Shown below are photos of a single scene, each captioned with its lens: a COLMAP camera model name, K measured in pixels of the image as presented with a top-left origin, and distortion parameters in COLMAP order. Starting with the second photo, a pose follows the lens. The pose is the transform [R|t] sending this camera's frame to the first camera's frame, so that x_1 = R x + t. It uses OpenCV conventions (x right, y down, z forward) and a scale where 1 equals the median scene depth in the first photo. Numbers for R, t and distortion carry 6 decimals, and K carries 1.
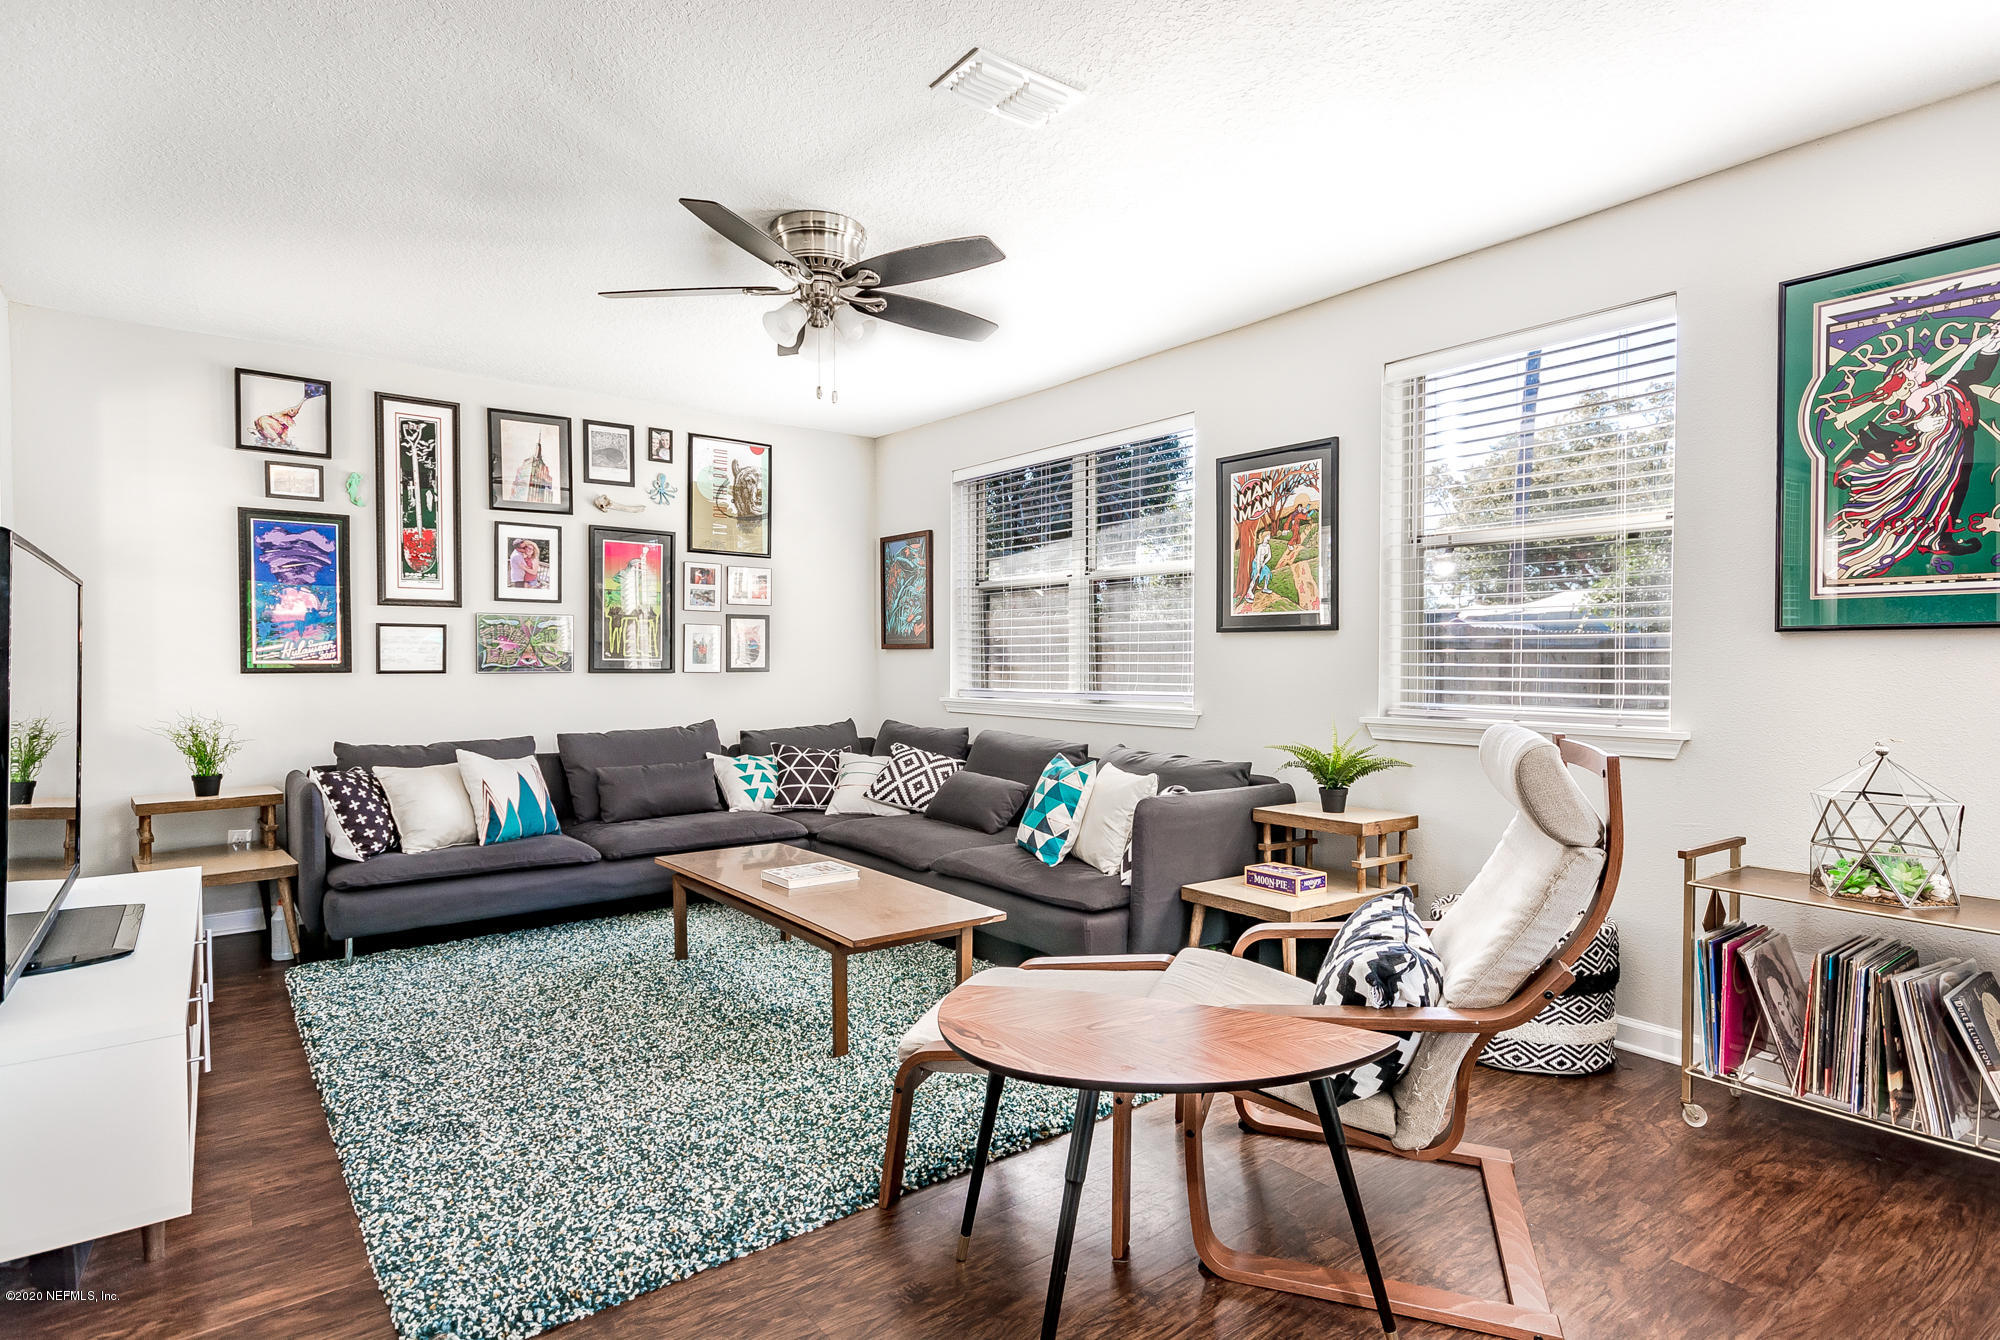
lens RADIAL K [[1078.0, 0, 1006.5], [0, 1078.0, 677.2], [0, 0, 1]] dist [0.017480, -0.000907]
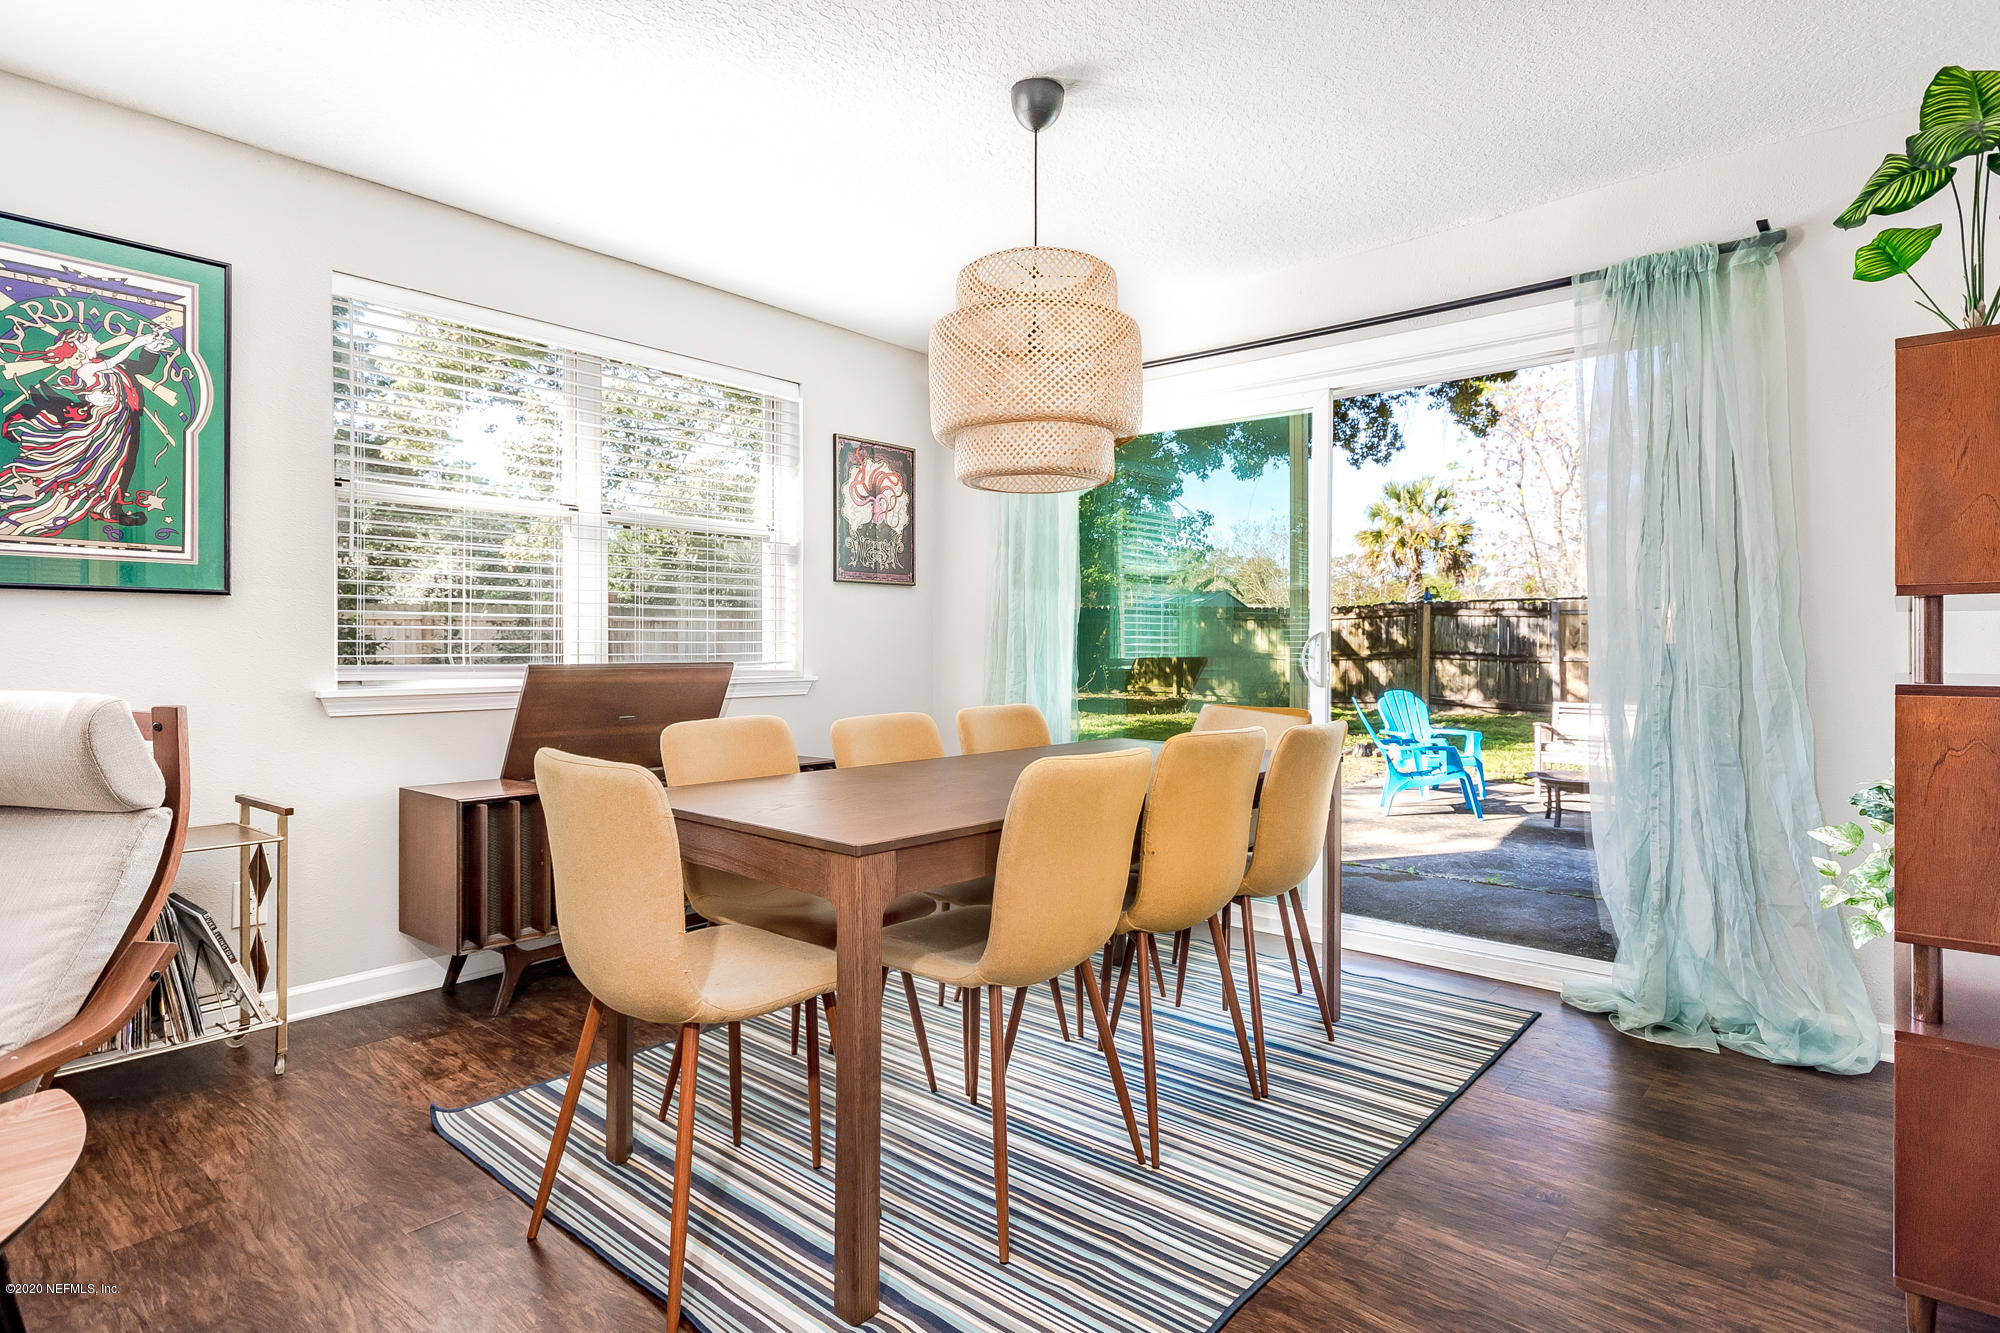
lens RADIAL K [[1078.0, 0, 1003.6], [0, 1078.0, 651.6], [0, 0, 1]] dist [0.017480, -0.000907]
pose [[-0.189707, -0.002534, 0.981837, -0.365476], [0.016035, 0.999855, 0.005678, 0.022459], [-0.981710, 0.016821, -0.189639, 0.337008]]
